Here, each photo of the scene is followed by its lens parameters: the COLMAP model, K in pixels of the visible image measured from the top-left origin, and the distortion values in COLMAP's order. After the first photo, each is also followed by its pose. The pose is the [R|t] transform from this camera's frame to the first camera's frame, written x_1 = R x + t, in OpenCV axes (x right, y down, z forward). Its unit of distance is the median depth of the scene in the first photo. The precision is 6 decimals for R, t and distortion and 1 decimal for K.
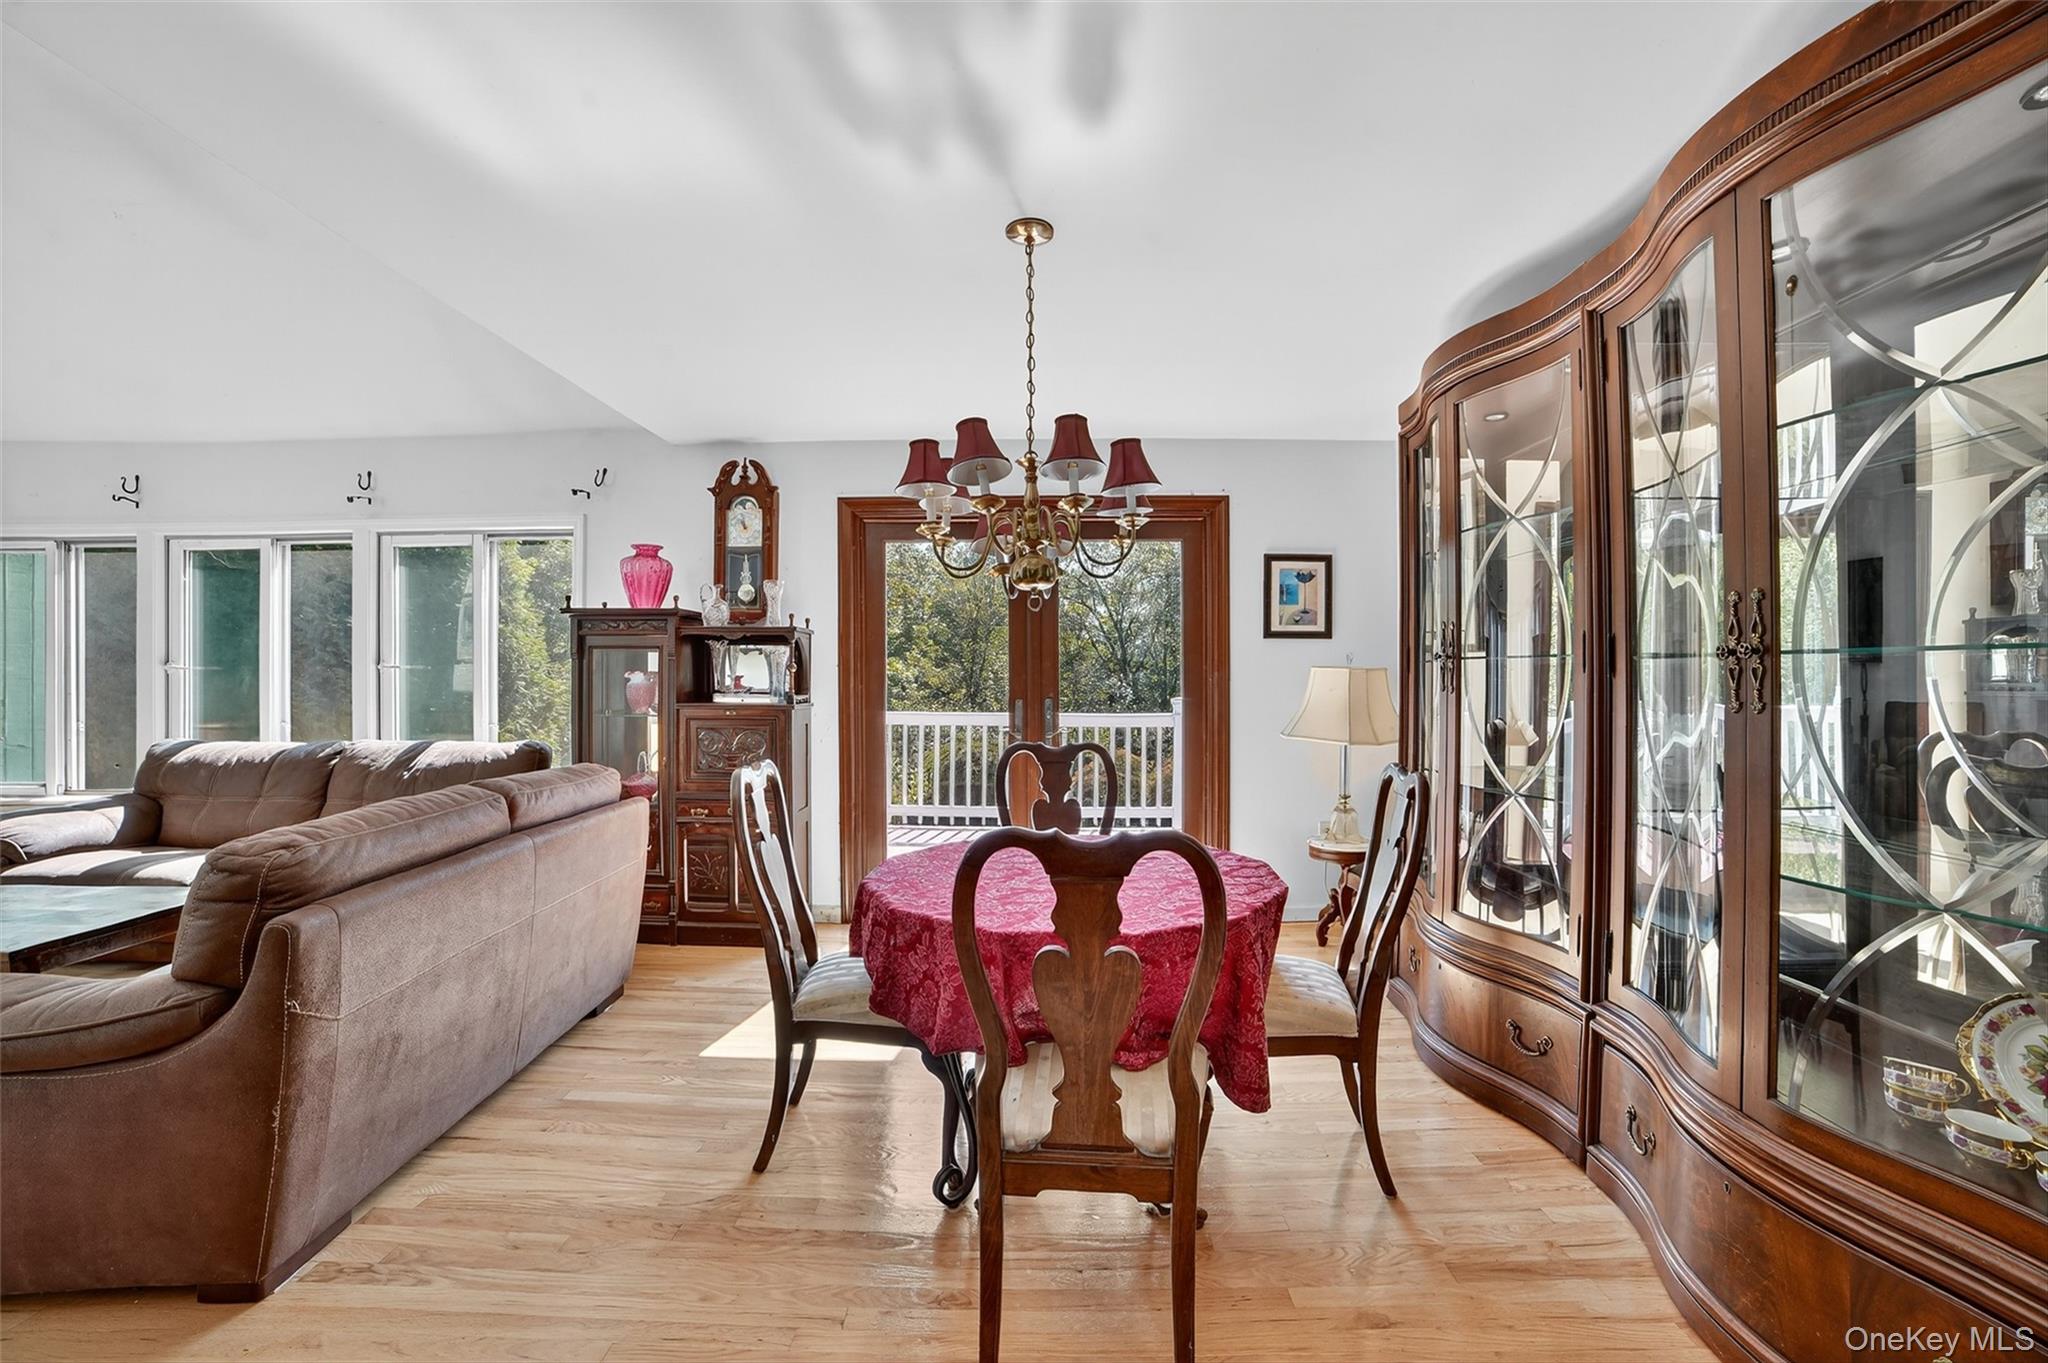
lens RADIAL K [[834.8, 0, 1014.3], [0, 834.8, 674.2], [0, 0, 1]] dist [-0.089462, 0.029549]
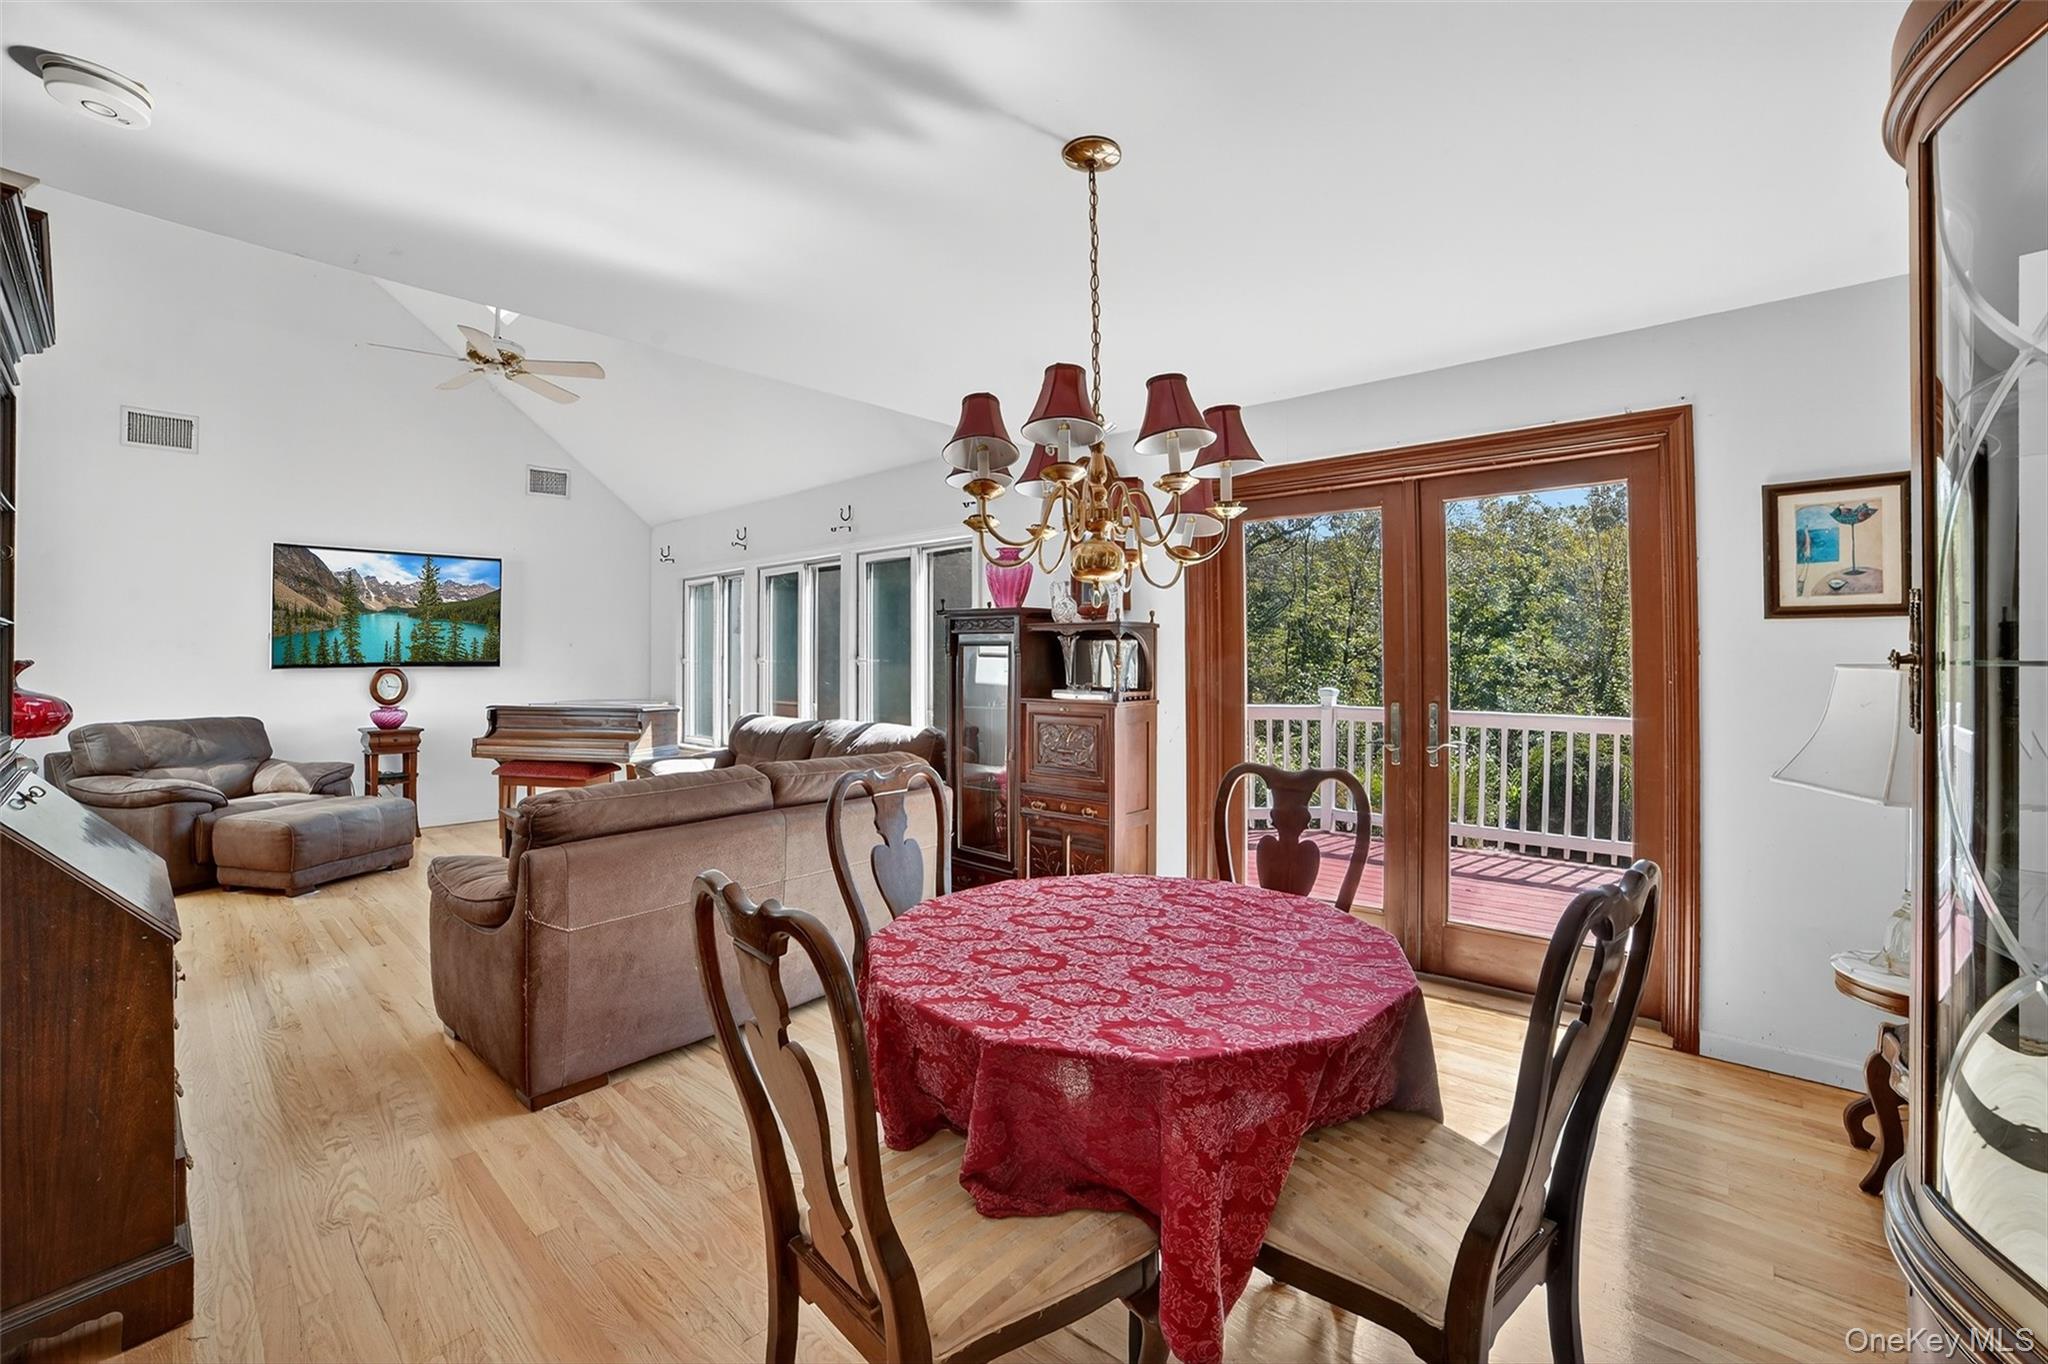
lens RADIAL K [[849.4, 0, 1021.1], [0, 849.4, 646.2], [0, 0, 1]] dist [-0.063742, -0.000063]
pose [[0.762040, -0.010212, -0.647449, 0.290029], [0.001800, 0.999905, -0.013652, -0.015823], [0.647527, 0.009238, 0.761986, 0.176796]]
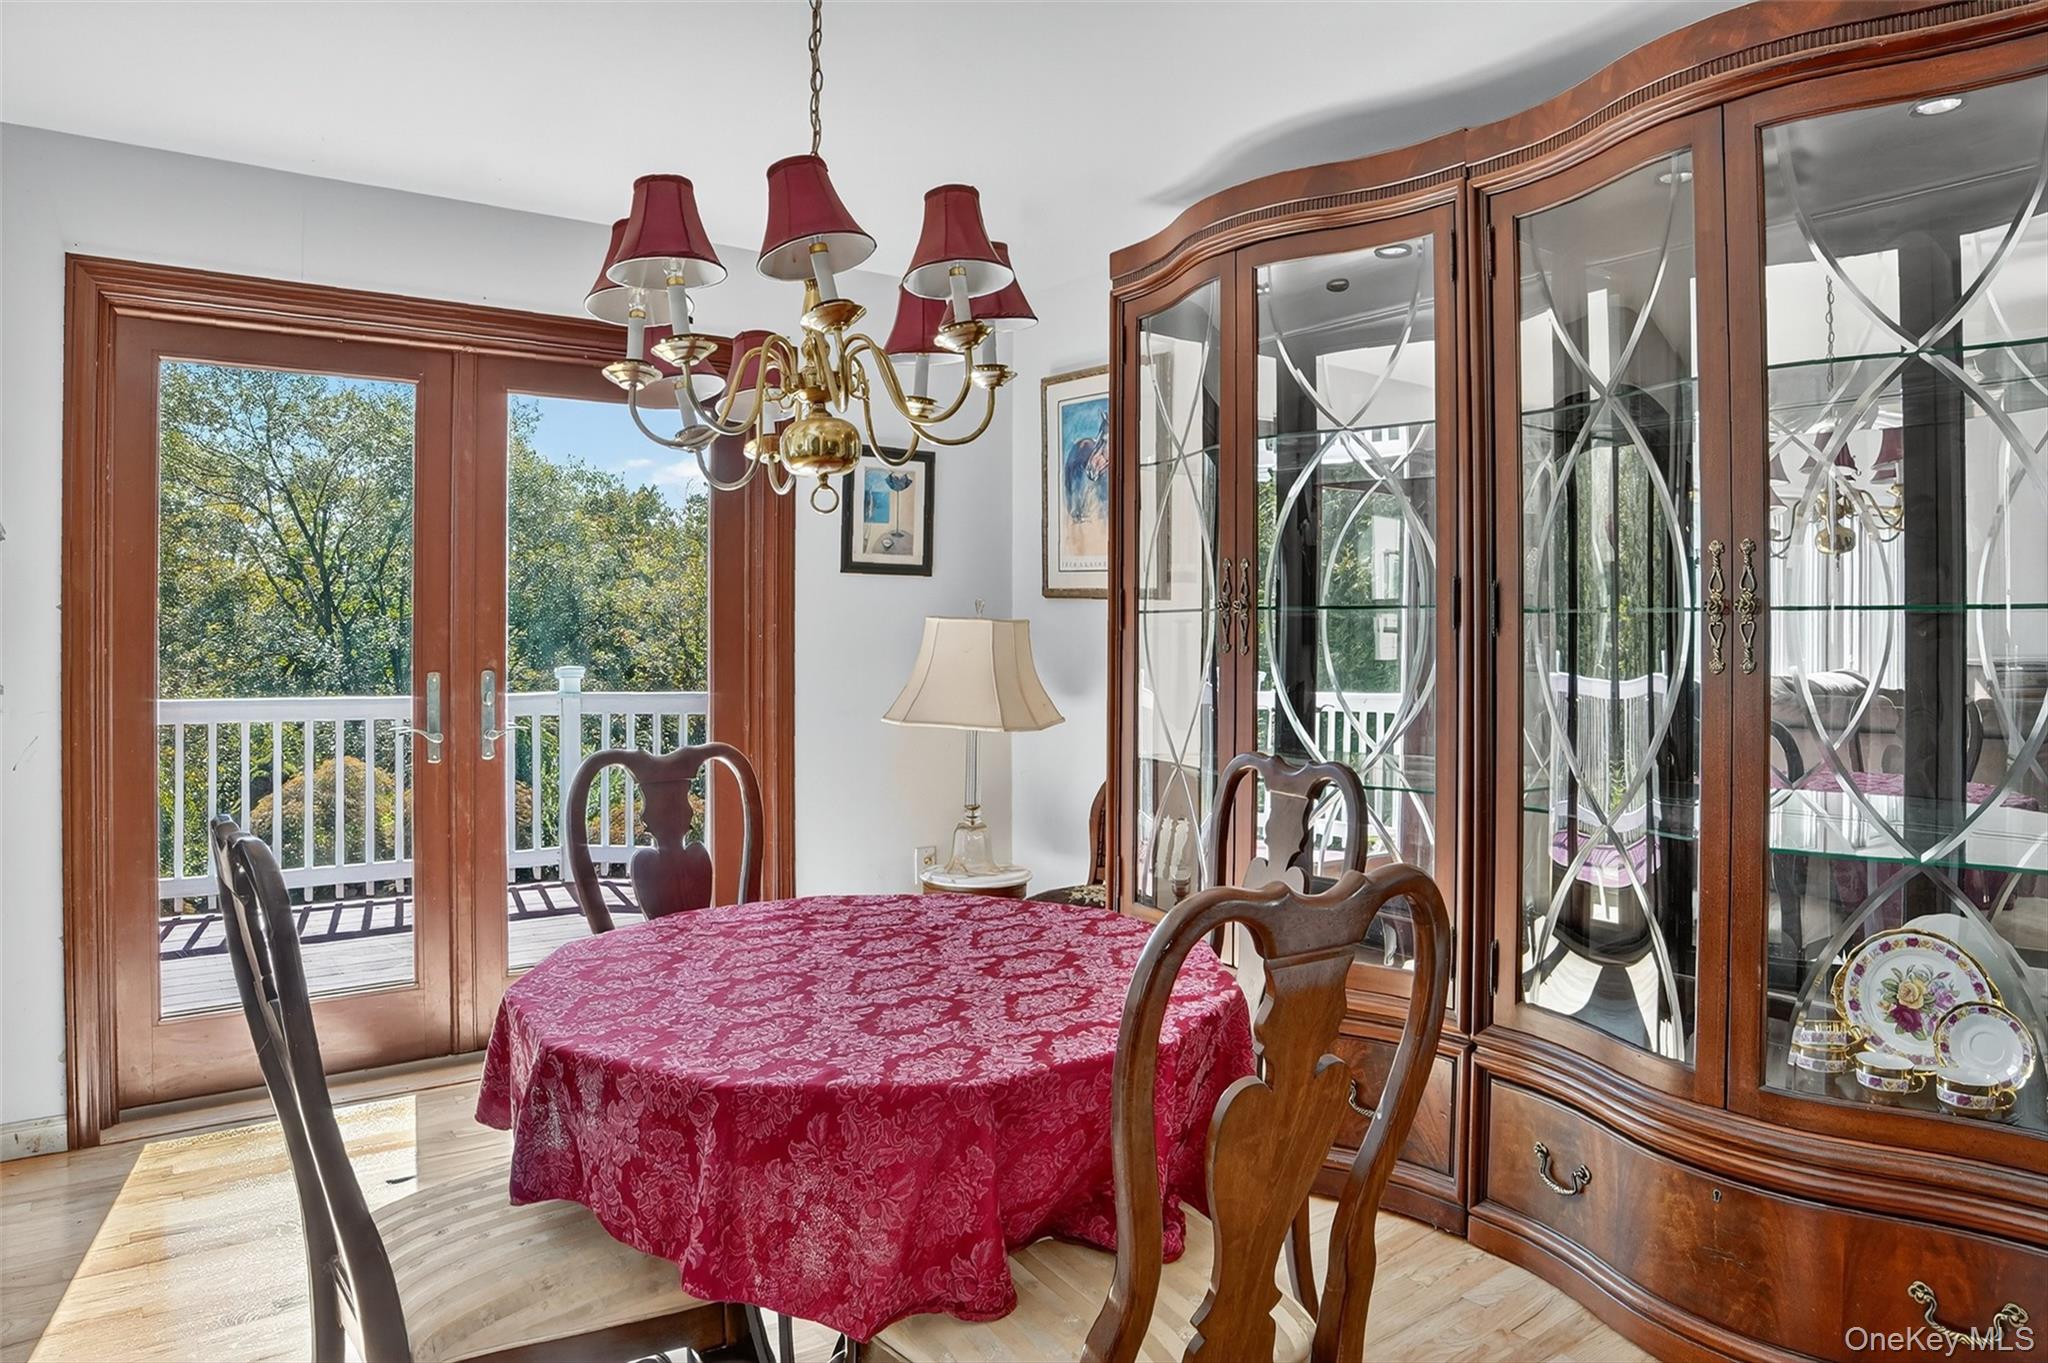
lens RADIAL K [[1296.0, 0, 1022.2], [0, 1296.0, 623.6], [0, 0, 1]] dist [-0.072484, 0.001099]
pose [[0.797094, 0.004754, 0.603836, -0.218423], [-0.003253, 0.999988, -0.003579, -0.000184], [-0.603846, 0.000888, 0.797101, 0.117387]]
